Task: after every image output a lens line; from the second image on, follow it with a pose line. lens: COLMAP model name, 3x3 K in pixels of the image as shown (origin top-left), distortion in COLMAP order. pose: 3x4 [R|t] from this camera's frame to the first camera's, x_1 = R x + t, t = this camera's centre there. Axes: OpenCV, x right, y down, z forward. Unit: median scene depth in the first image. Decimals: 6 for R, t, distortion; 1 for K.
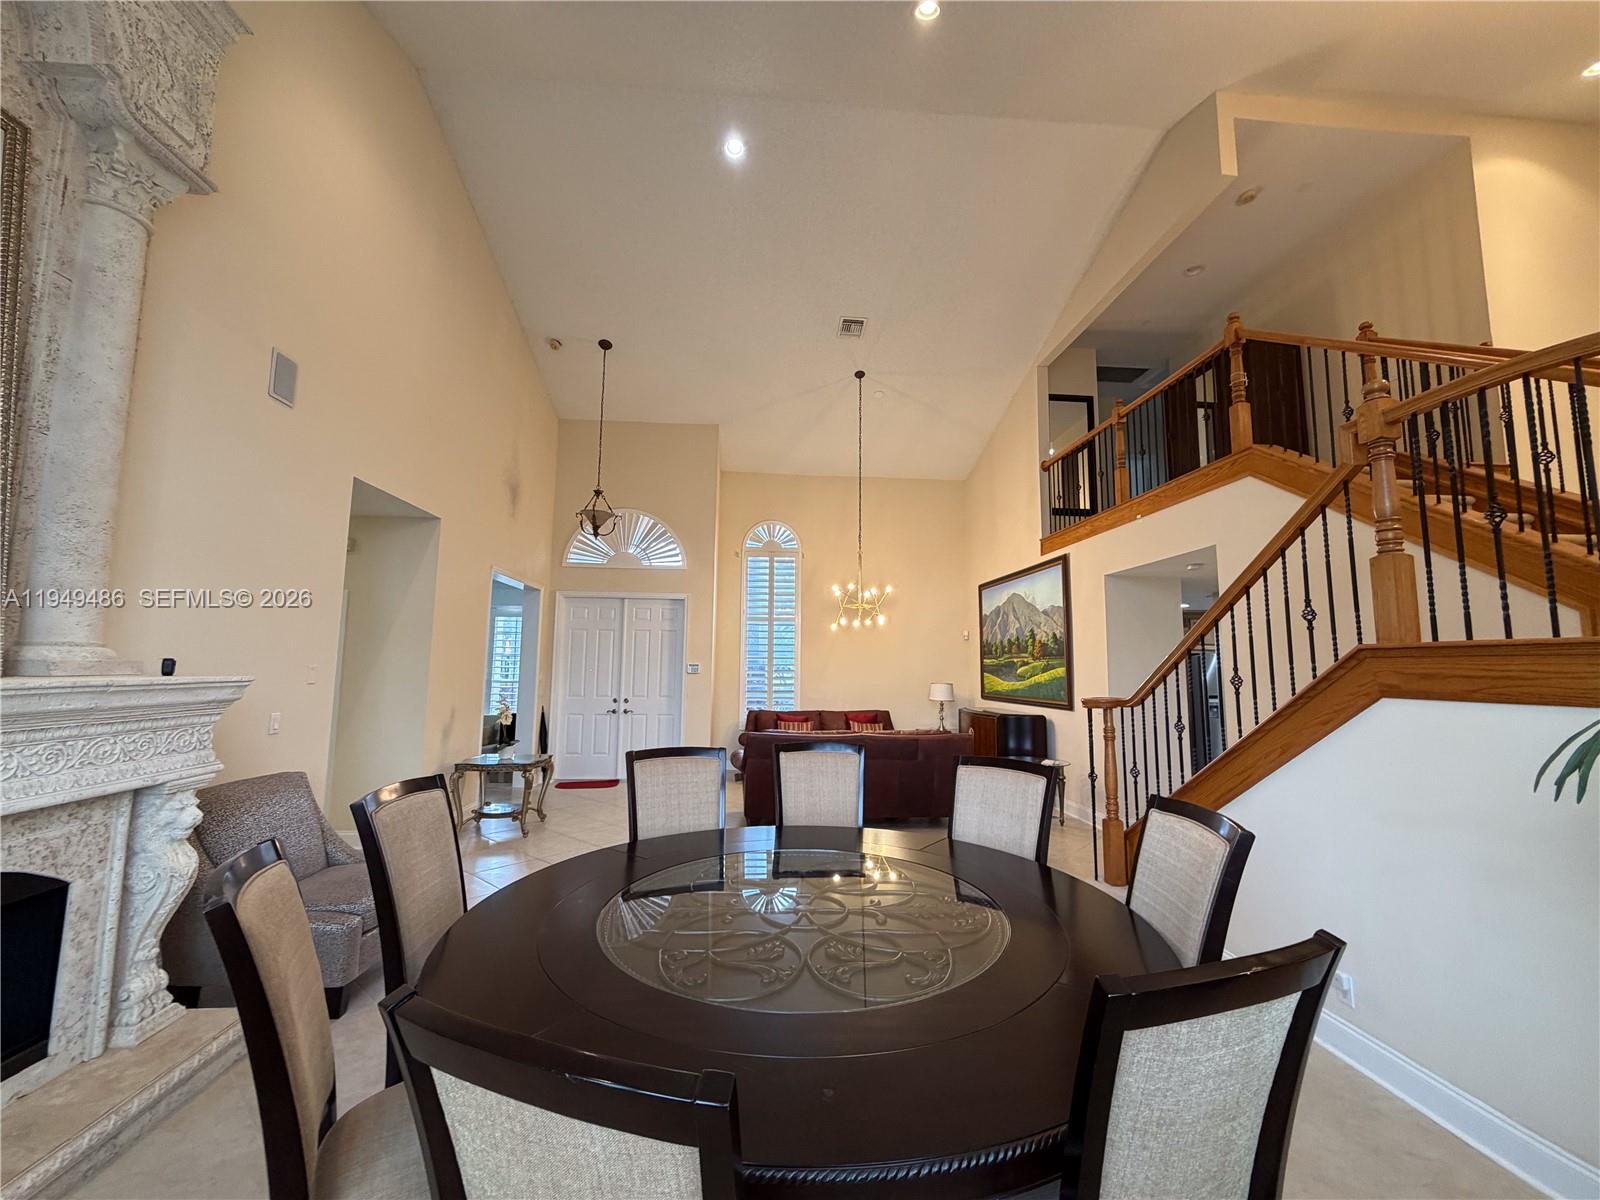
lens RADIAL K [[638.9, 0, 799.7], [0, 638.9, 604.7], [0, 0, 1]] dist [0.001725, 0.000004]
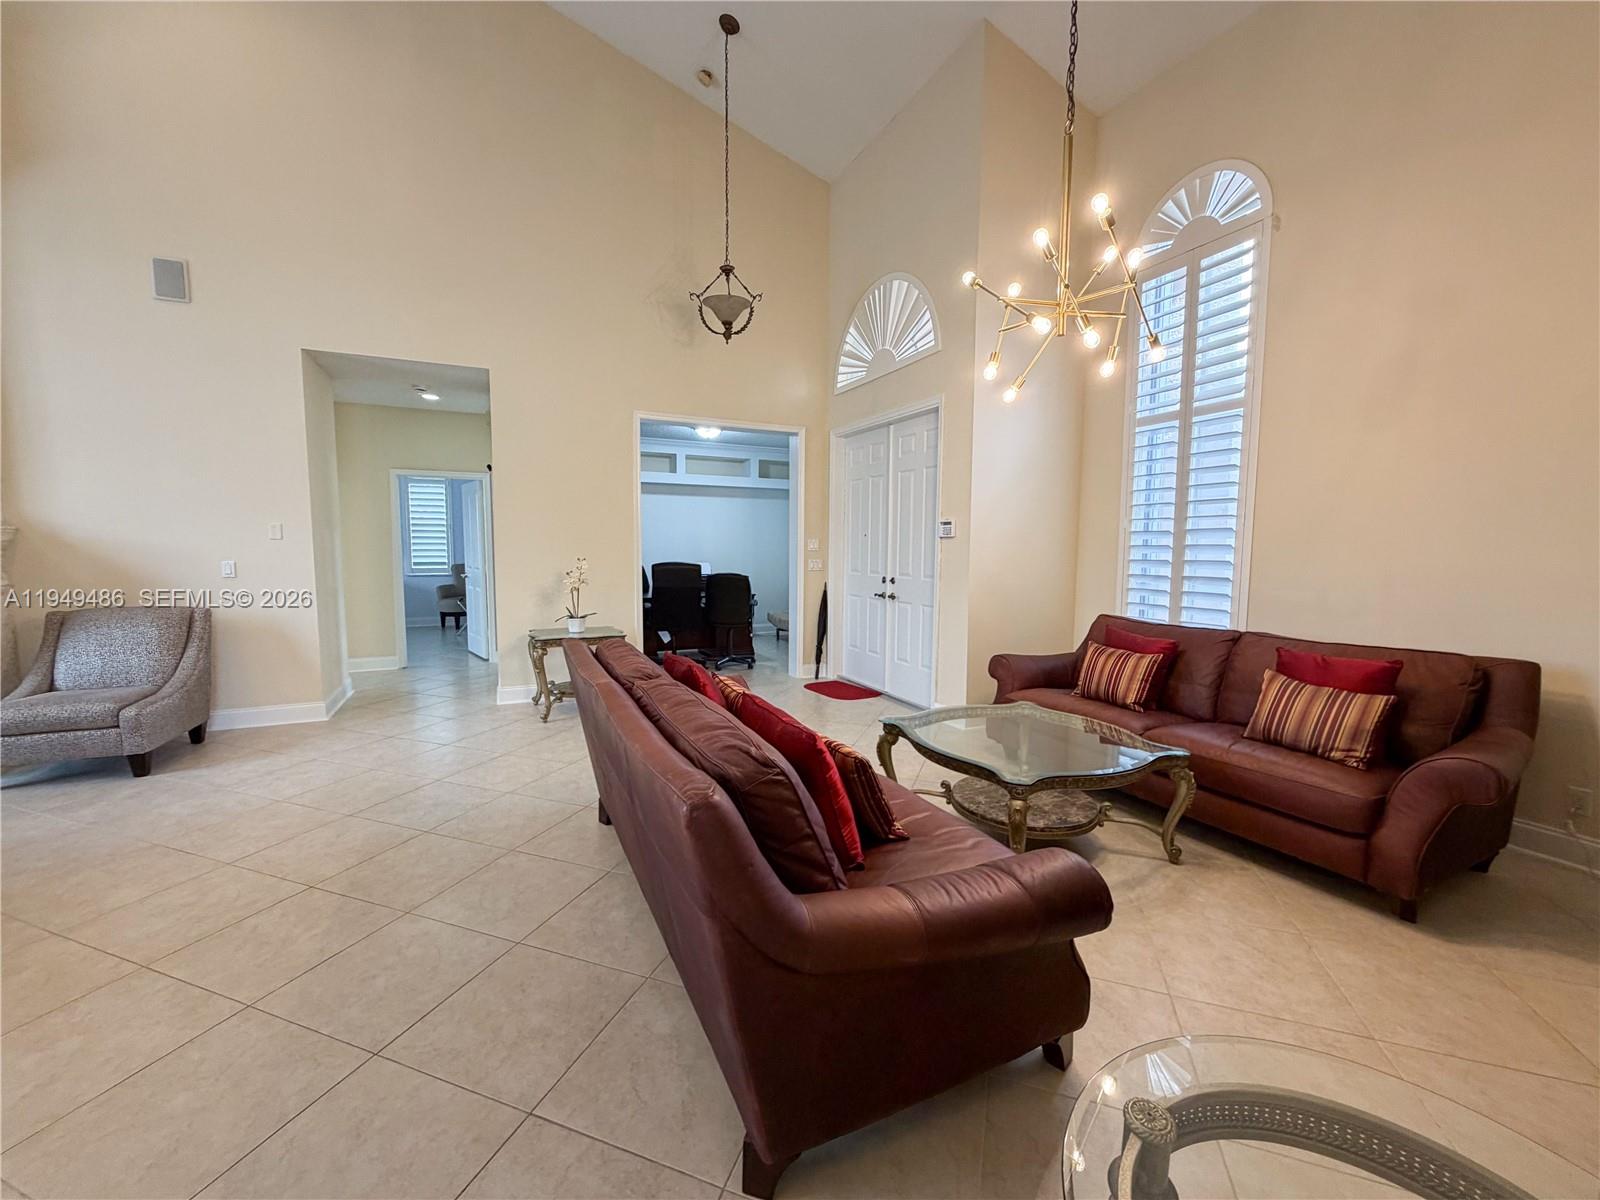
lens RADIAL K [[638.9, 0, 798.2], [0, 638.9, 590.6], [0, 0, 1]] dist [0.001725, 0.000004]
pose [[0.352910, 0.058230, -0.933844, 0.315115], [0.089631, 0.991368, 0.095689, 0.088650], [0.931354, -0.117471, 0.344645, 0.681508]]
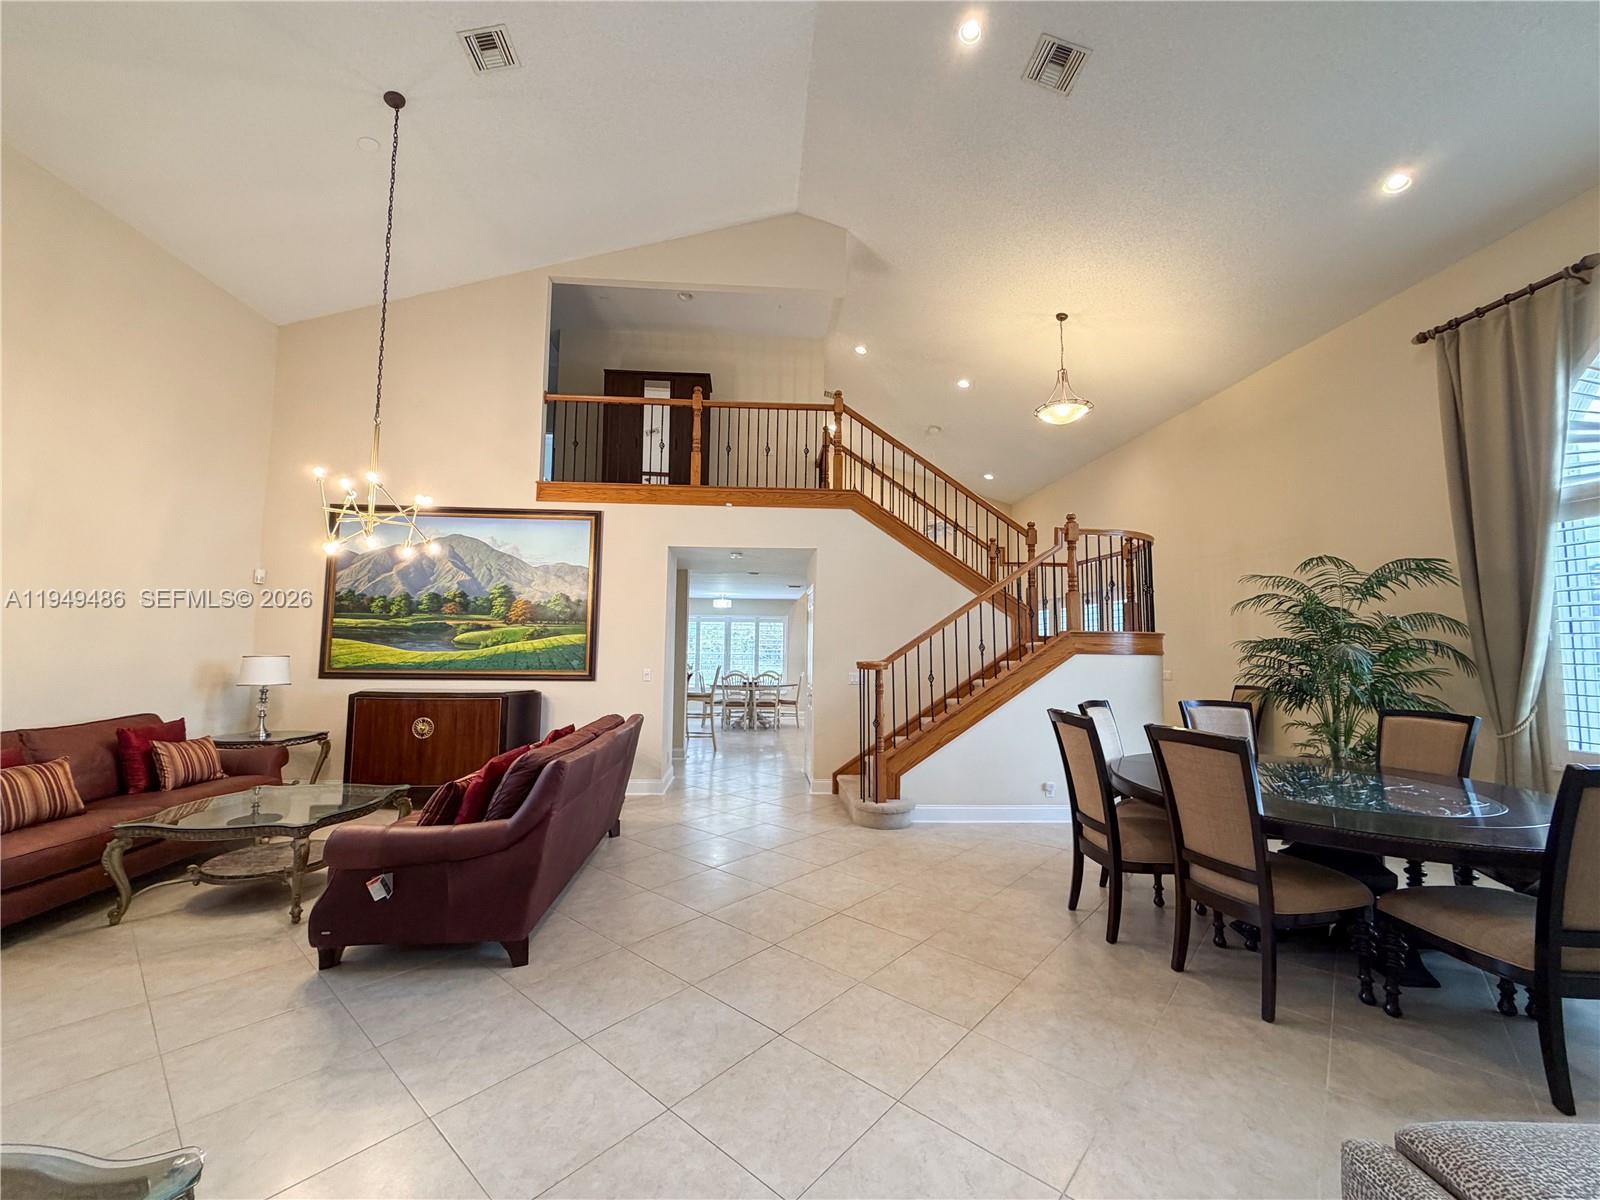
lens RADIAL K [[638.9, 0, 802.2], [0, 638.9, 594.8], [0, 0, 1]] dist [0.001725, 0.000004]
pose [[0.009237, 0.073418, 0.997258, -0.401451], [-0.112196, 0.991080, -0.071924, 0.060064], [-0.993643, -0.111224, 0.017392, 0.559624]]
